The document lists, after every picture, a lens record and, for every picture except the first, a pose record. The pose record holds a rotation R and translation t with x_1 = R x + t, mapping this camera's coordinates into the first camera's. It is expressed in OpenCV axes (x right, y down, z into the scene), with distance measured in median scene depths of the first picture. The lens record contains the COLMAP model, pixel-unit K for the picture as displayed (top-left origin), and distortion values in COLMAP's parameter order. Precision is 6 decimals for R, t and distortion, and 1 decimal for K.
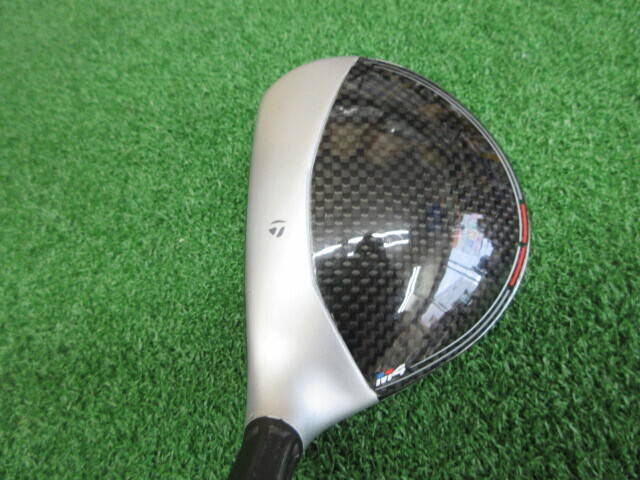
lens RADIAL K [[458.2, 0, 320.0], [0, 458.2, 240.0], [0, 0, 1]] dist [-0.015713, -0.004473]
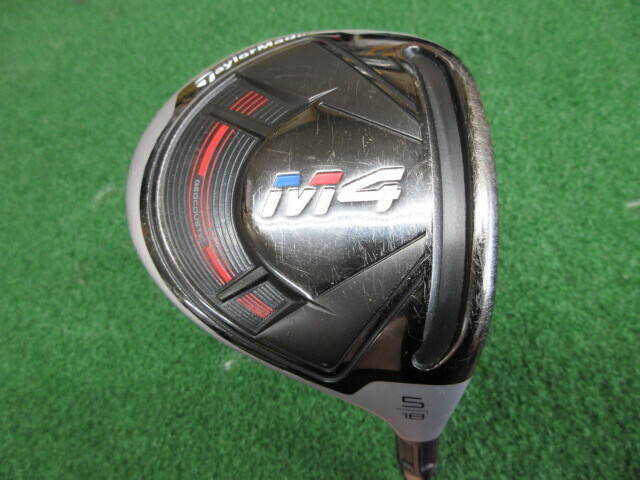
lens RADIAL K [[458.2, 0, 320.0], [0, 458.2, 240.0], [0, 0, 1]] dist [-0.015713, -0.004473]
pose [[0.995734, 0.091503, 0.011893, -0.129051], [-0.091528, 0.995801, 0.001565, 0.255759], [-0.011700, -0.002647, 0.999928, -0.650125]]
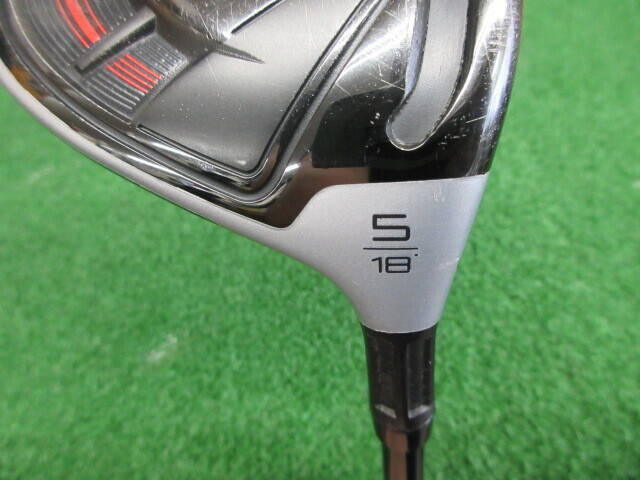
lens RADIAL K [[458.2, 0, 320.0], [0, 458.2, 240.0], [0, 0, 1]] dist [-0.015713, -0.004473]
pose [[0.993236, 0.112399, 0.029116, -0.053437], [-0.105390, 0.977971, -0.180182, 0.502843], [-0.048727, 0.175895, 0.983202, -0.420755]]
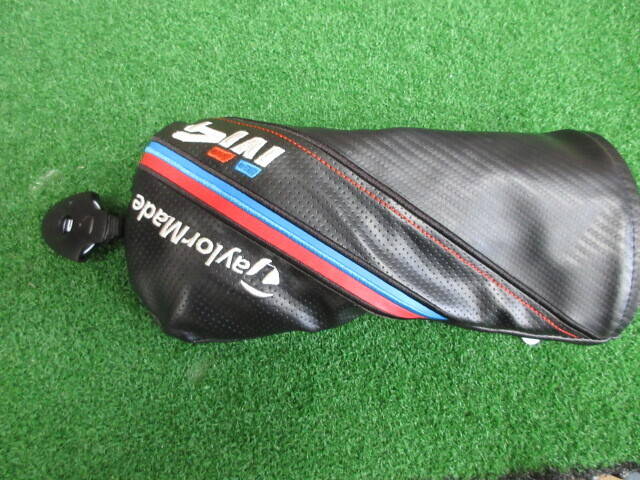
lens RADIAL K [[458.2, 0, 320.0], [0, 458.2, 240.0], [0, 0, 1]] dist [-0.015713, -0.004473]
pose [[0.965205, 0.124250, 0.230090, -0.324028], [-0.178706, 0.955789, 0.233522, -0.124136], [-0.190902, -0.266515, 0.944736, -0.647271]]
